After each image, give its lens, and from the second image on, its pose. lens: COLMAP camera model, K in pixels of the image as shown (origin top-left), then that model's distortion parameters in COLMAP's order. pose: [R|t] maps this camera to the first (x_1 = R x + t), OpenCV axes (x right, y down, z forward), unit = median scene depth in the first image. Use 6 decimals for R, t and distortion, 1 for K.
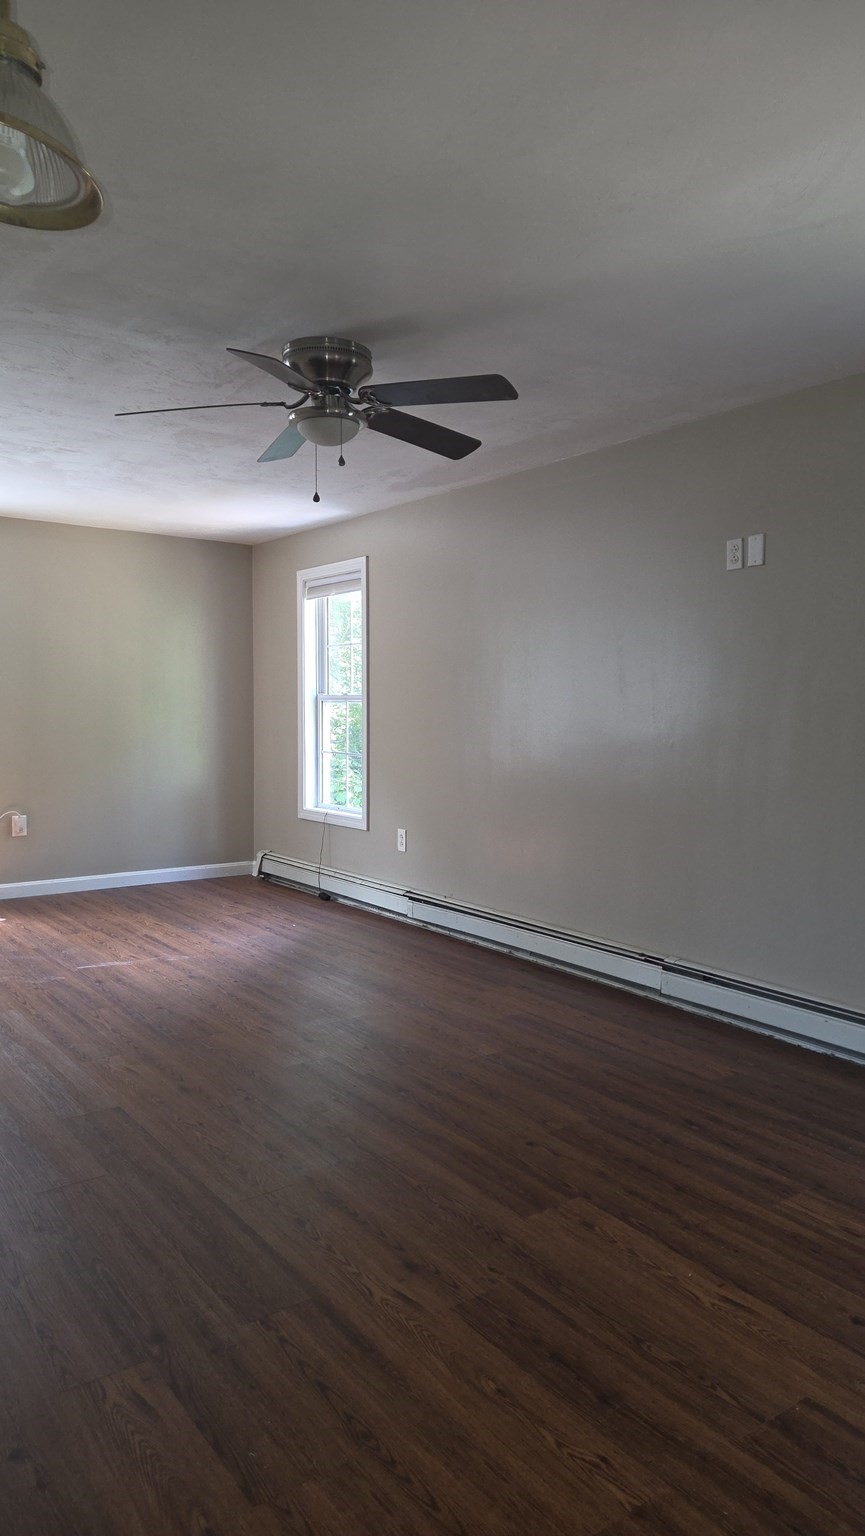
lens RADIAL K [[1044.3, 0, 469.9], [0, 1044.3, 752.5], [0, 0, 1]] dist [0.064043, -0.047482]
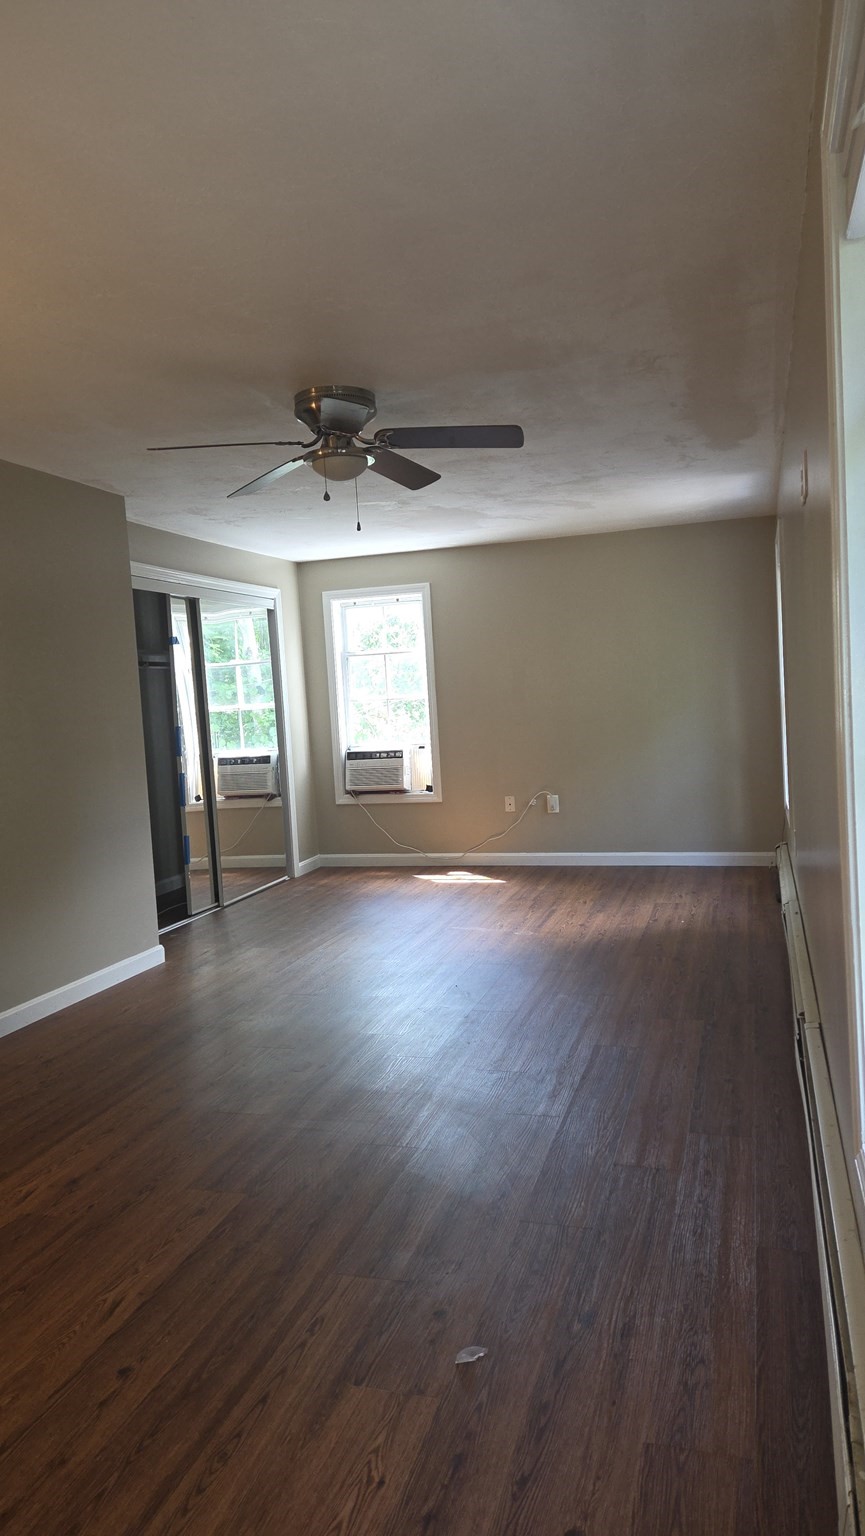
lens RADIAL K [[1044.3, 0, 442.4], [0, 1044.3, 766.9], [0, 0, 1]] dist [0.064043, -0.047482]
pose [[0.600474, 0.020504, -0.799382, 1.041879], [0.016996, 0.999118, 0.038394, -0.042546], [0.799464, -0.036641, 0.599596, 0.529650]]
